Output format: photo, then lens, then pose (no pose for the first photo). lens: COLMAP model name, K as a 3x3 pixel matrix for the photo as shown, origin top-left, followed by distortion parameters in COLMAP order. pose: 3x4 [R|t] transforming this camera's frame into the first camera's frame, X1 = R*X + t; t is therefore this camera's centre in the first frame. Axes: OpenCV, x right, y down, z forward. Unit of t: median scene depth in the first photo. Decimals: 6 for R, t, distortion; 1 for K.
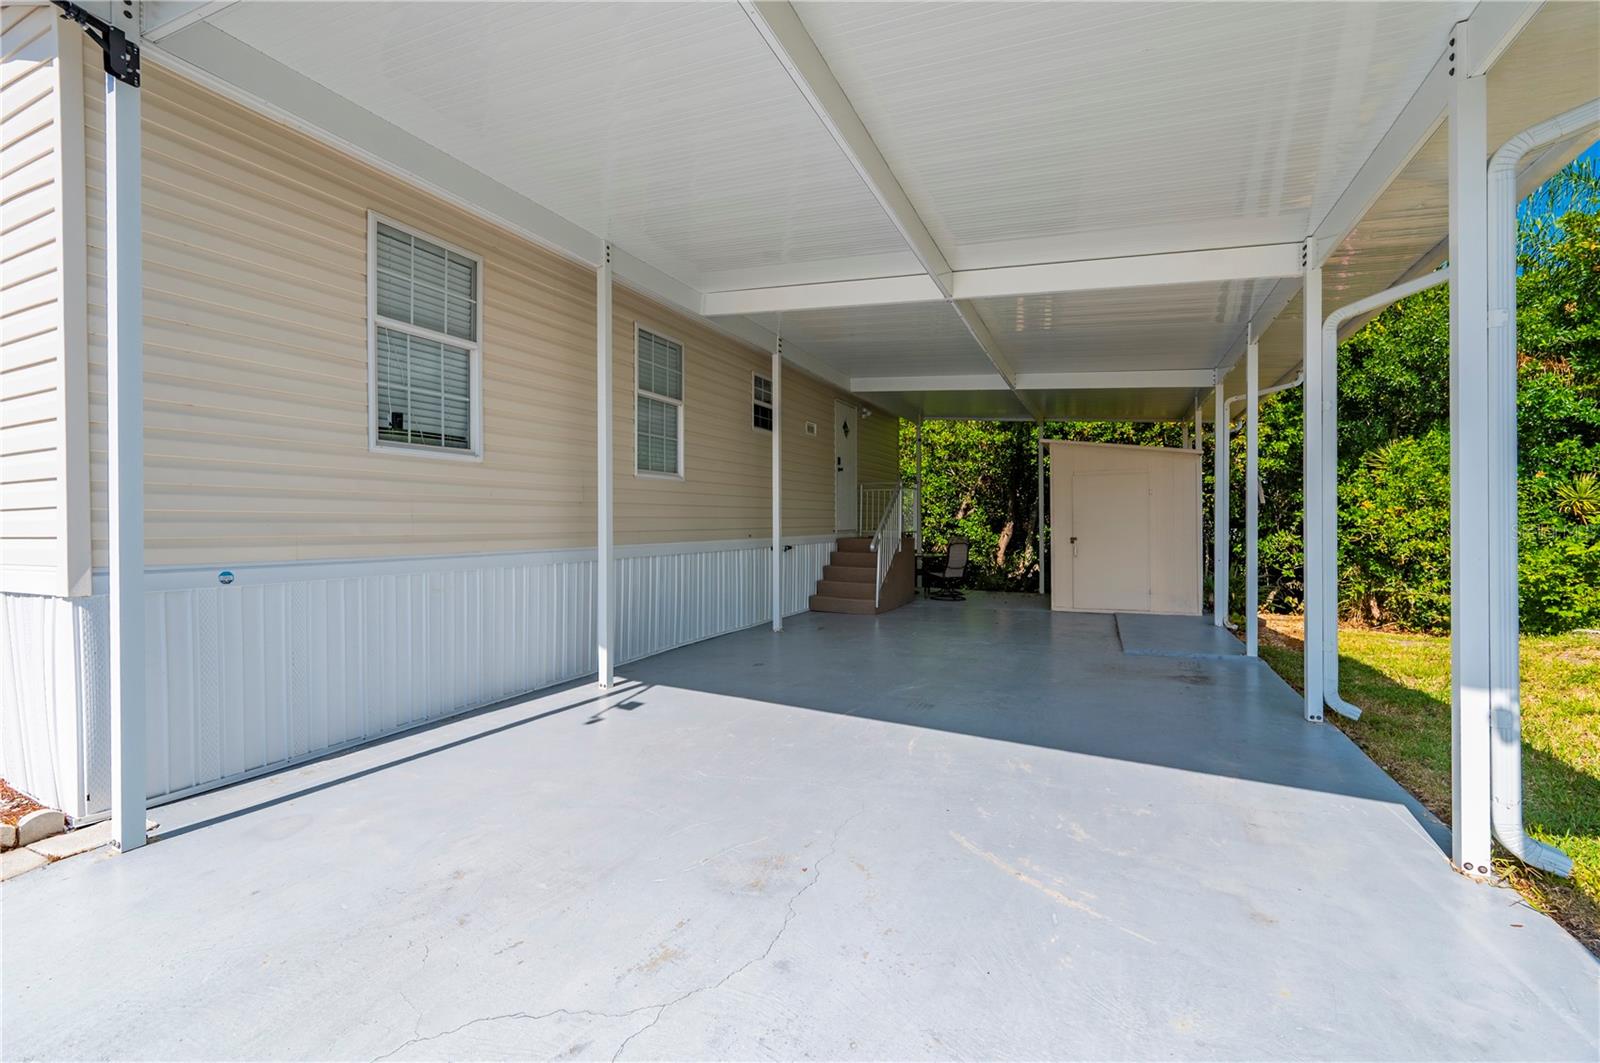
lens RADIAL K [[683.6, 0, 782.8], [0, 683.6, 524.5], [0, 0, 1]] dist [-0.001753, -0.000466]
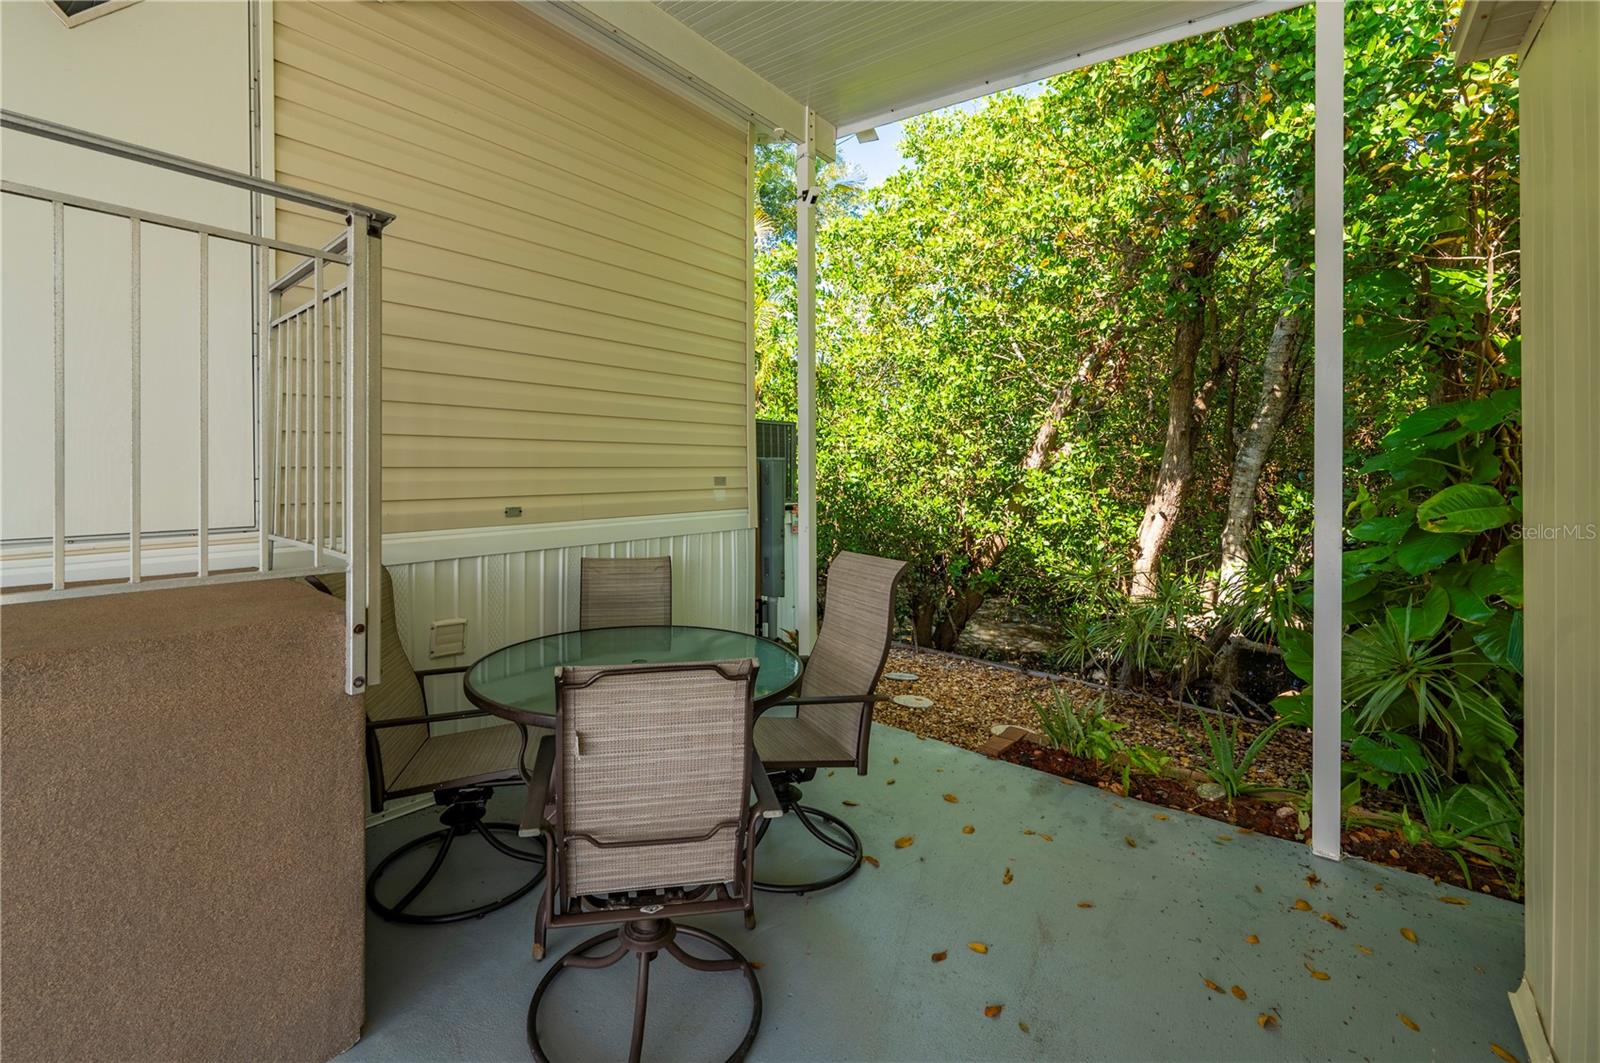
lens RADIAL K [[685.3, 0, 741.1], [0, 685.3, 475.8], [0, 0, 1]] dist [-0.000378, -0.000305]
pose [[0.965195, 0.005241, -0.261480, 0.306516], [-0.004296, 0.999982, 0.004188, -0.008901], [0.261498, -0.002919, 0.965200, 0.876166]]
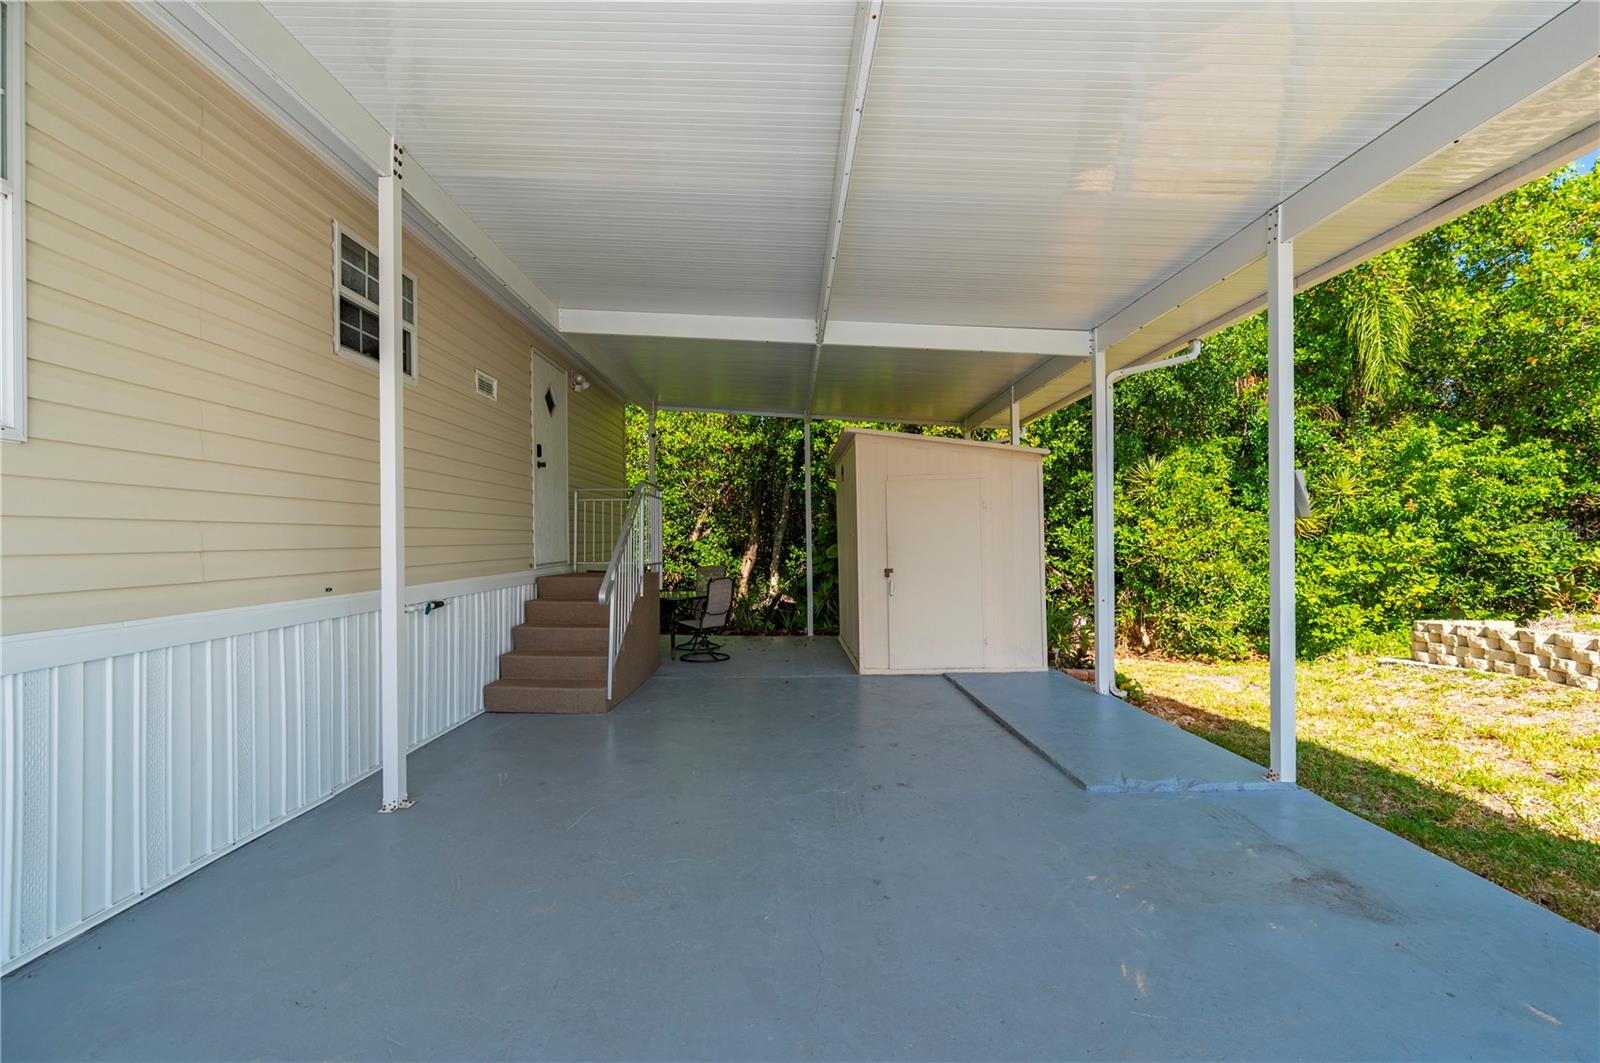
lens RADIAL K [[663.0, 0, 758.3], [0, 663.0, 537.3], [0, 0, 1]] dist [0.000910, 0.000016]
pose [[0.921134, -0.005995, 0.389200, 0.030433], [0.010095, 0.999913, -0.008490, -0.007813], [-0.389115, 0.011749, 0.921114, 0.362272]]
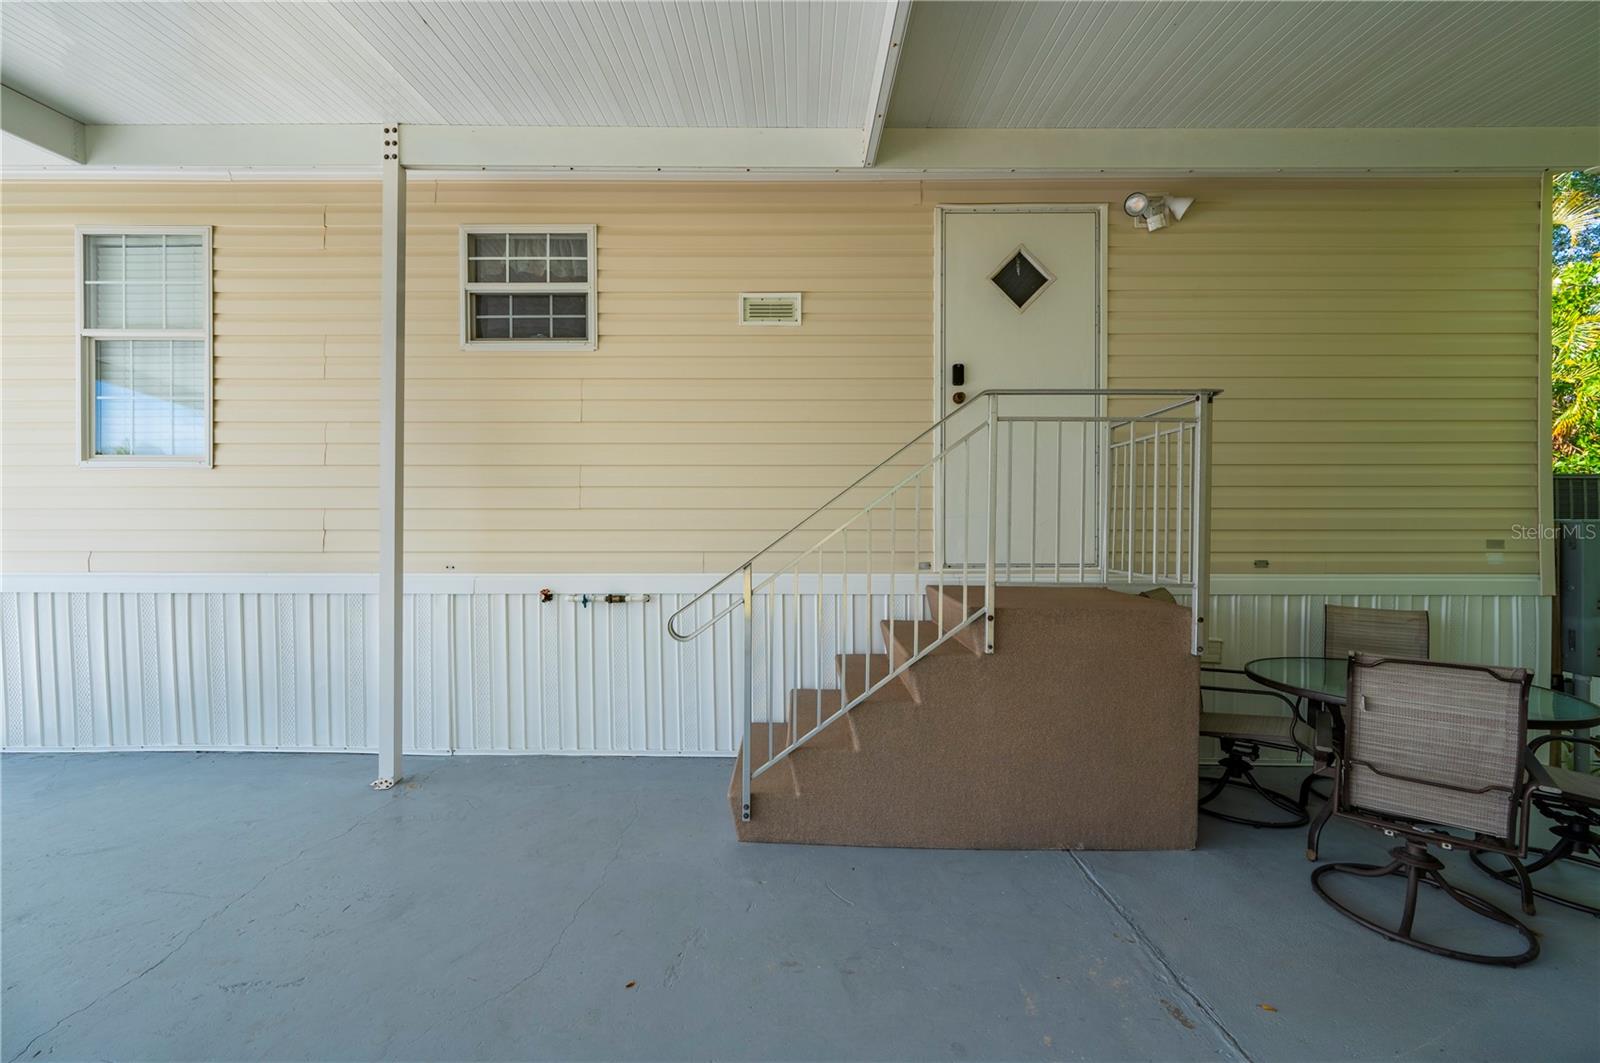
lens RADIAL K [[654.6, 0, 777.5], [0, 654.6, 531.6], [0, 0, 1]] dist [0.001036, 0.000470]
pose [[0.430012, 0.009226, -0.902776, 0.348486], [-0.008382, 0.999945, 0.006227, -0.009866], [0.902784, 0.004889, 0.430066, 0.738997]]
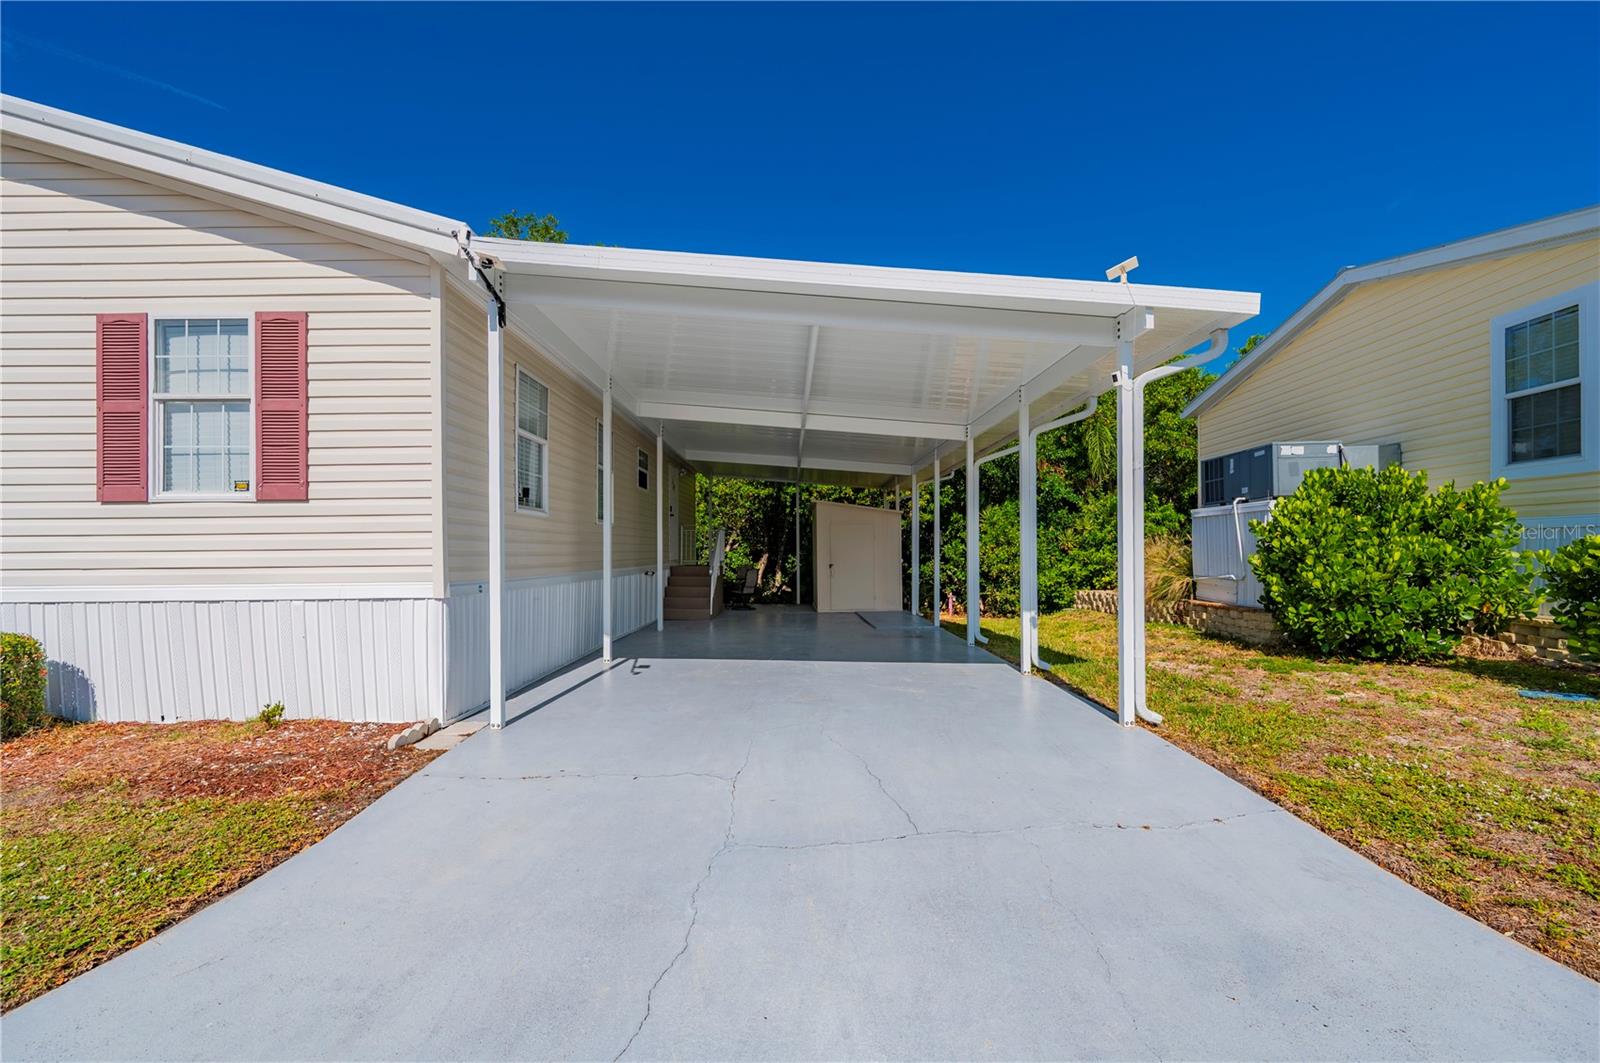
lens RADIAL K [[644.3, 0, 798.6], [0, 644.3, 552.1], [0, 0, 1]] dist [0.000912, -0.000116]
pose [[0.898036, 0.000435, 0.439922, -0.240507], [0.001758, 0.999988, -0.004578, -0.001621], [-0.439919, 0.004885, 0.898024, -0.234751]]
